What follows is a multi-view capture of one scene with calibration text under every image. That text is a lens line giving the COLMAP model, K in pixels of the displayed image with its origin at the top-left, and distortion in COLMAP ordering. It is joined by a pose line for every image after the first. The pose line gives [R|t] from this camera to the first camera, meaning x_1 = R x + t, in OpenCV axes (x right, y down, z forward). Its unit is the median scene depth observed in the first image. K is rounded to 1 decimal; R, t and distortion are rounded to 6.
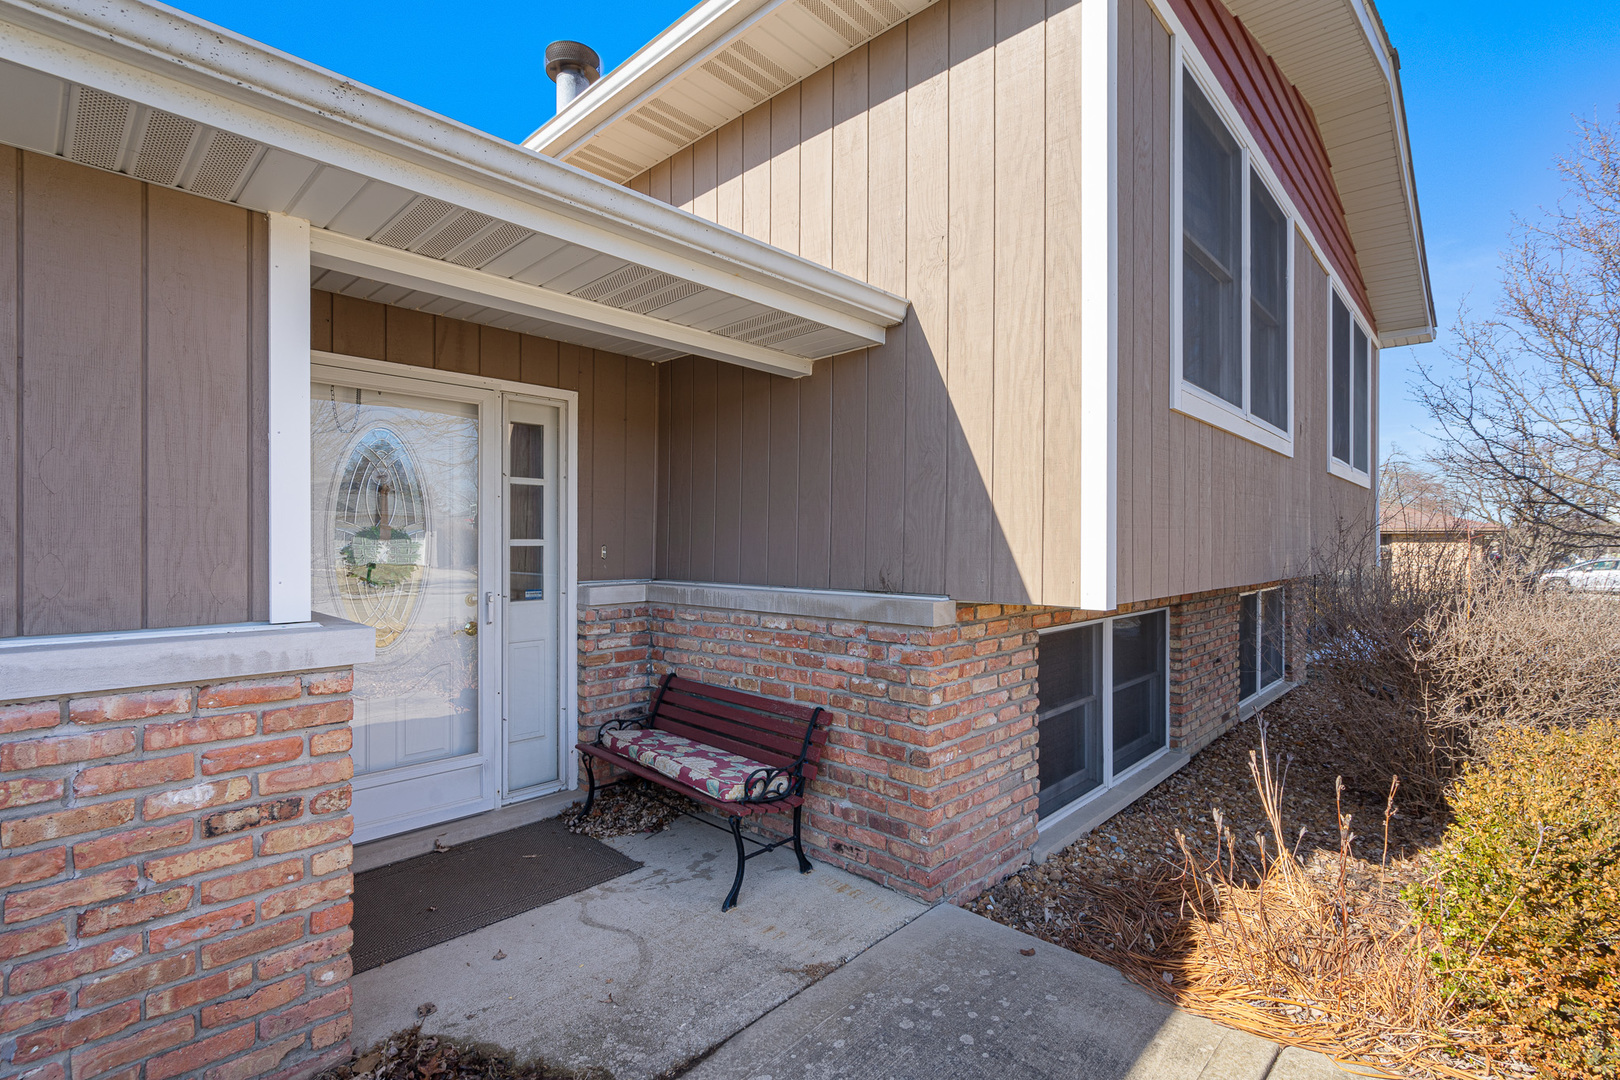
lens RADIAL K [[733.9, 0, 810.0], [0, 733.9, 540.0], [0, 0, 1]] dist [-0.003821, -0.000289]
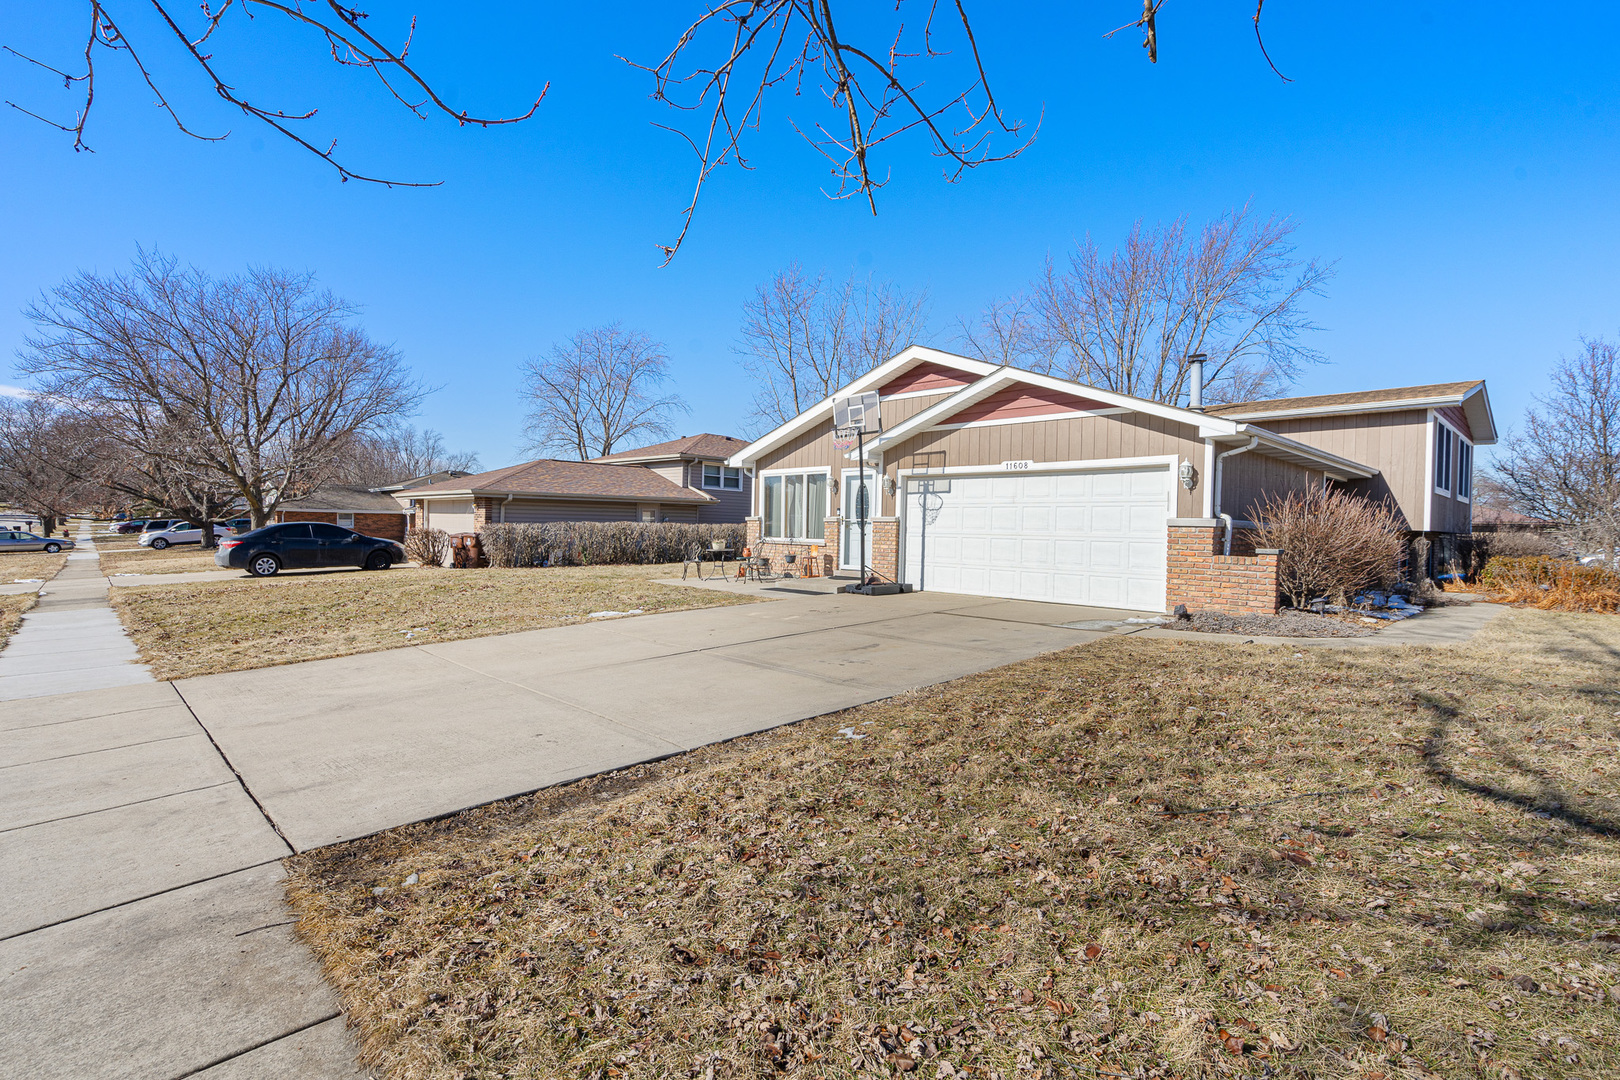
lens RADIAL K [[761.5, 0, 812.8], [0, 761.5, 525.1], [0, 0, 1]] dist [0.000291, 0.000174]
pose [[0.999099, 0.017920, -0.038459, -2.510936], [-0.018001, 0.999836, -0.001754, 0.090125], [0.038421, 0.002445, 0.999259, -3.087805]]
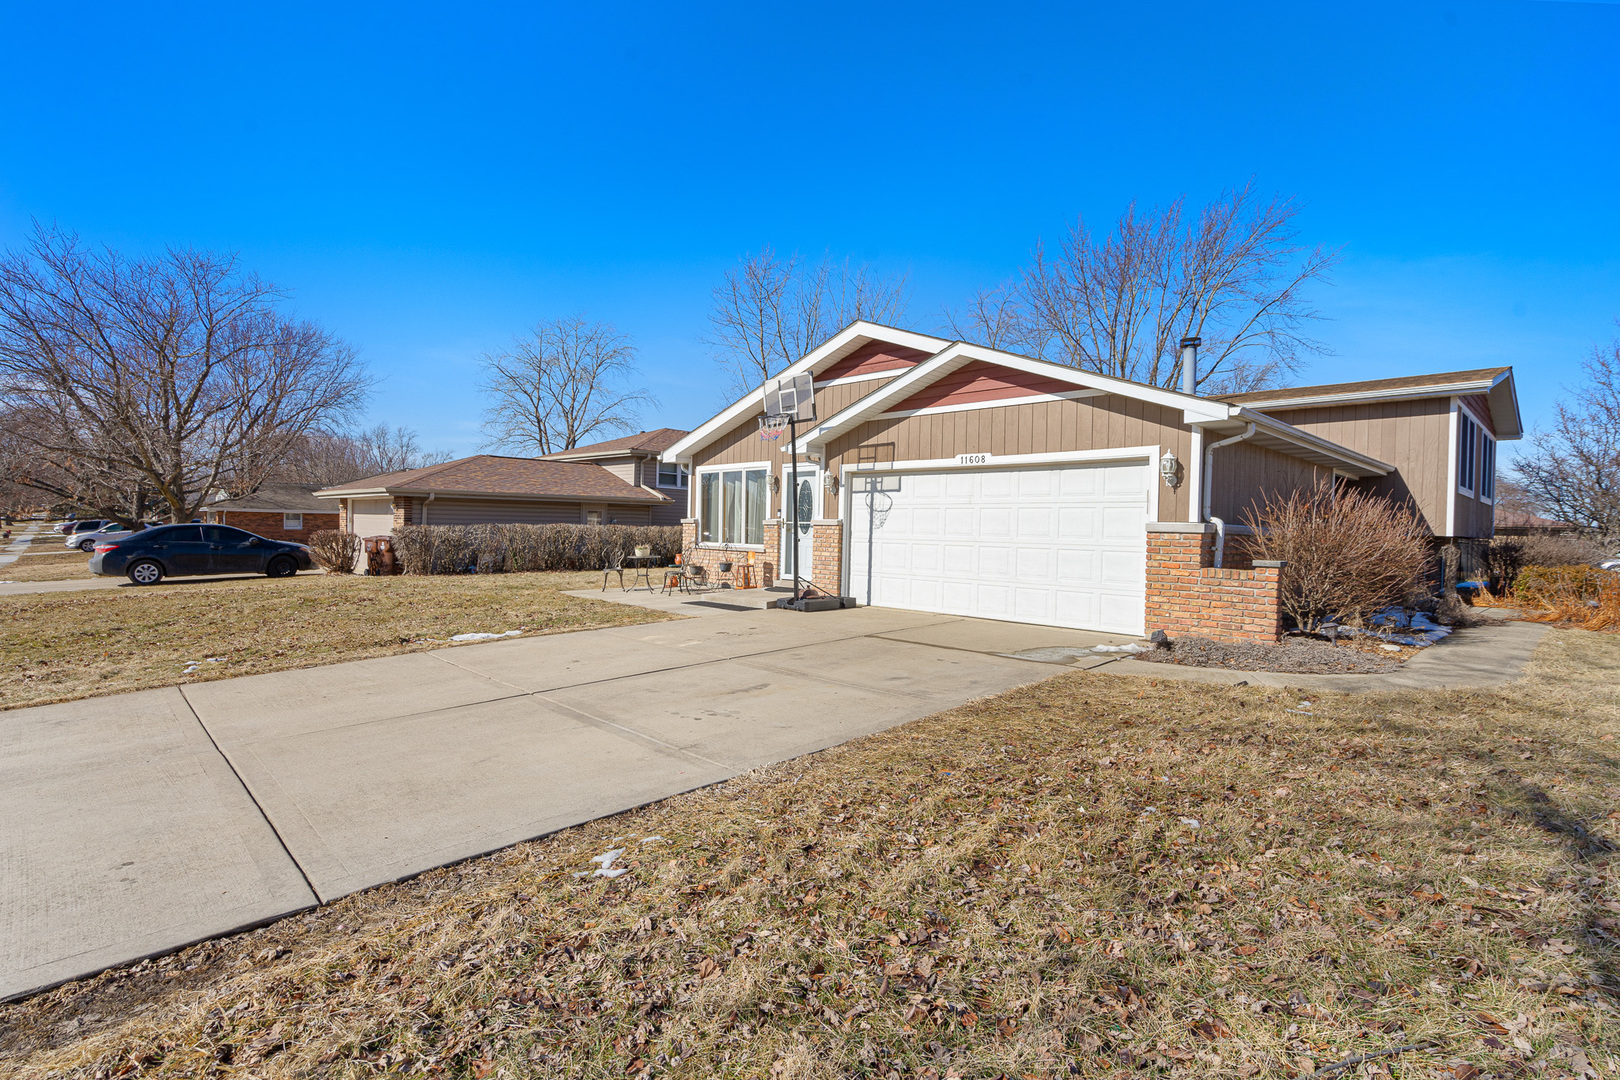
lens RADIAL K [[780.1, 0, 810.3], [0, 780.1, 523.7], [0, 0, 1]] dist [0.000799, 0.000585]
pose [[0.999259, 0.019431, -0.033238, -2.293022], [-0.019615, 0.999794, -0.005228, 0.075281], [0.033129, 0.005876, 0.999434, -2.704187]]
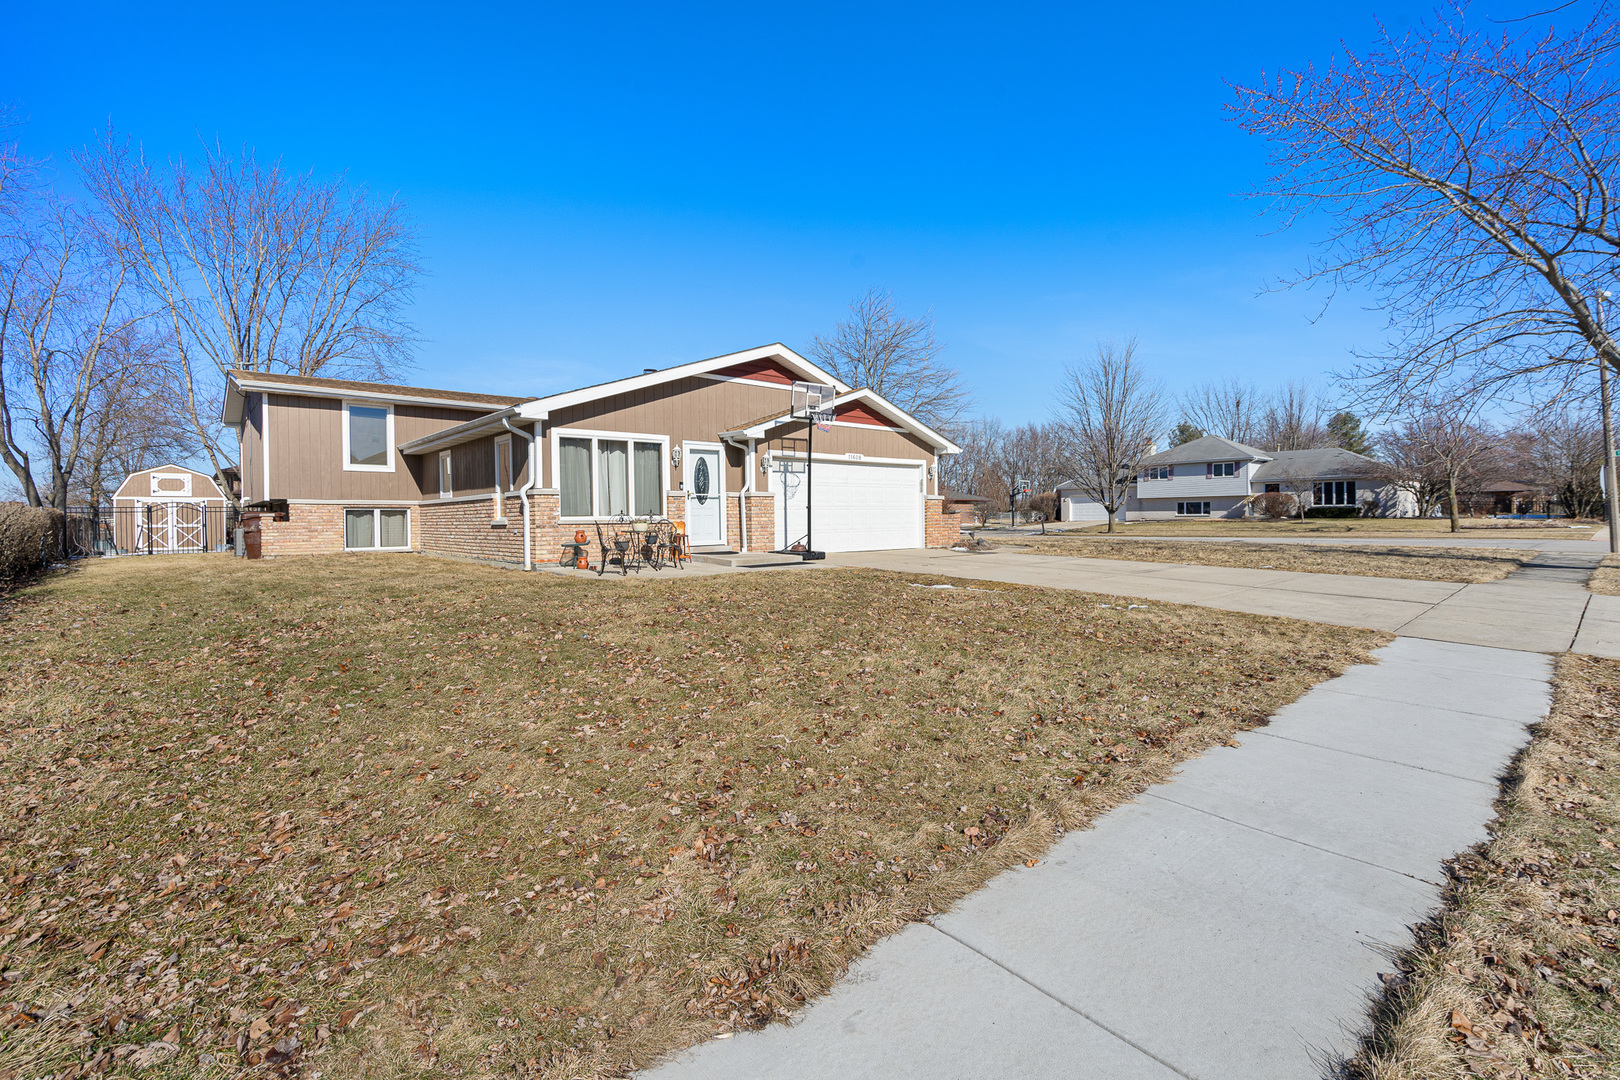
lens RADIAL K [[737.0, 0, 806.3], [0, 737.0, 528.4], [0, 0, 1]] dist [-0.002502, -0.000109]
pose [[0.095213, -0.015788, 0.995332, -5.757606], [0.010766, 0.999832, 0.014830, 0.165513], [-0.995399, 0.009304, 0.095367, -0.353365]]
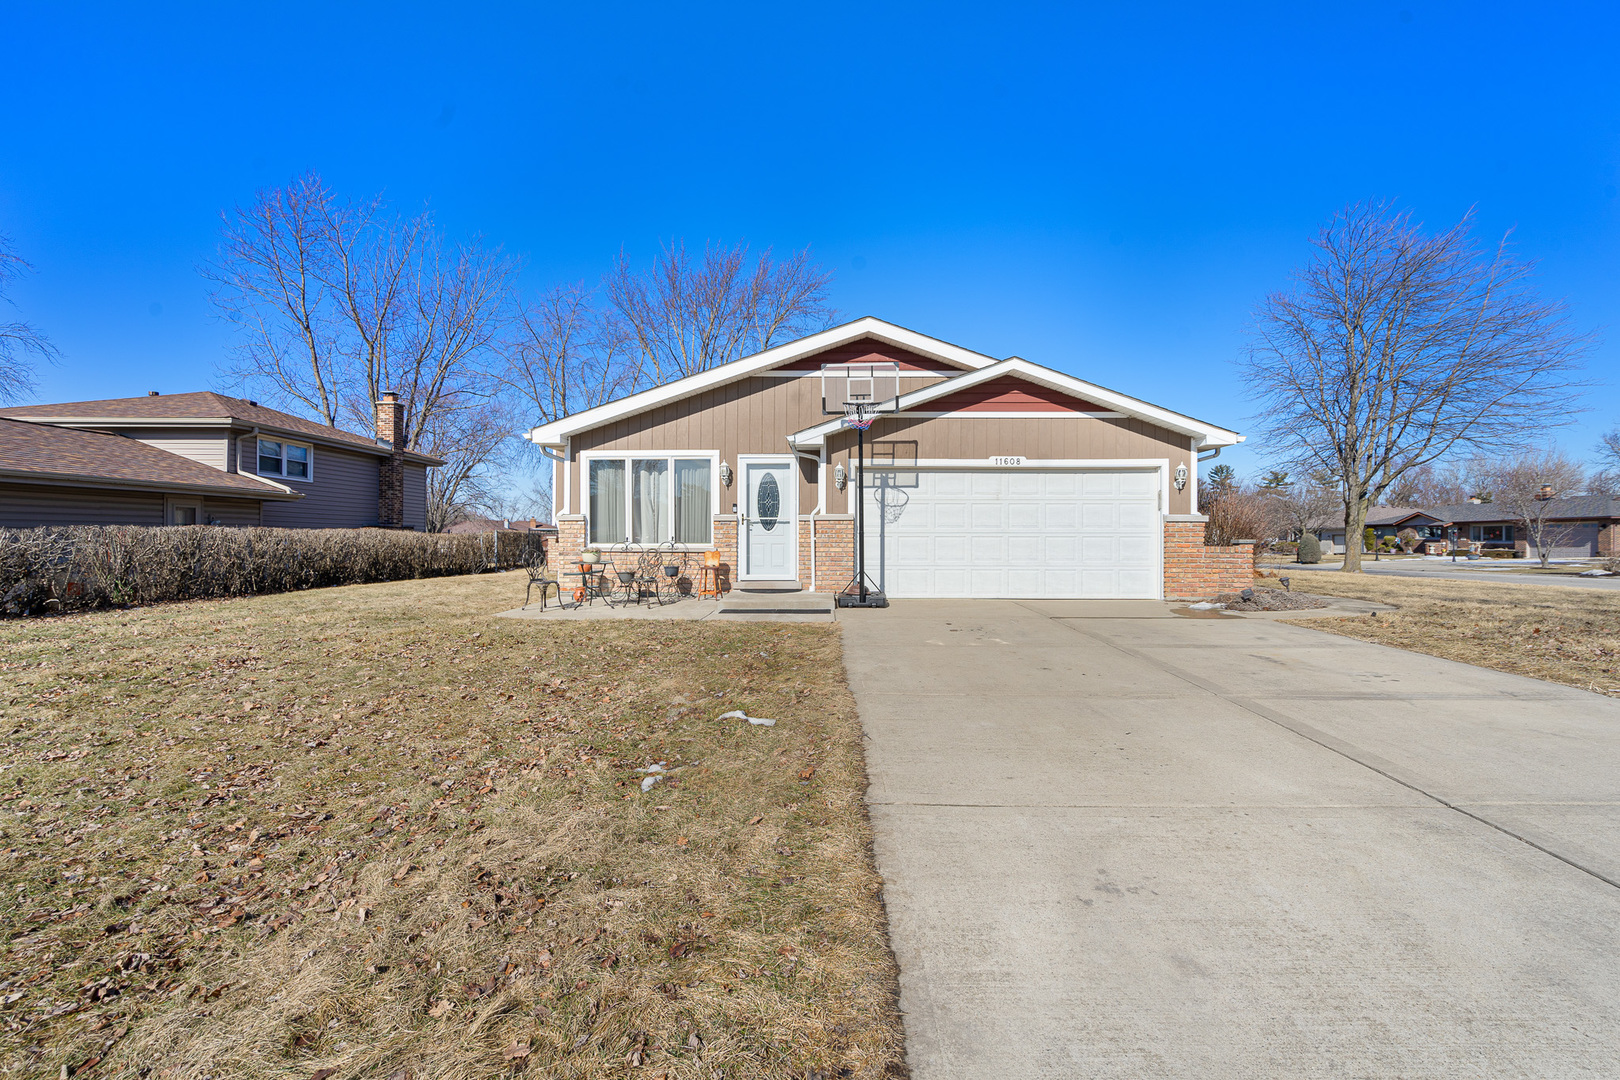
lens RADIAL K [[733.9, 0, 810.0], [0, 733.9, 540.0], [0, 0, 1]] dist [-0.003821, -0.000289]
pose [[0.741817, 0.000369, 0.670602, -4.170704], [-0.001725, 0.999998, 0.001359, 0.132707], [-0.670600, -0.002165, 0.741816, -1.725699]]
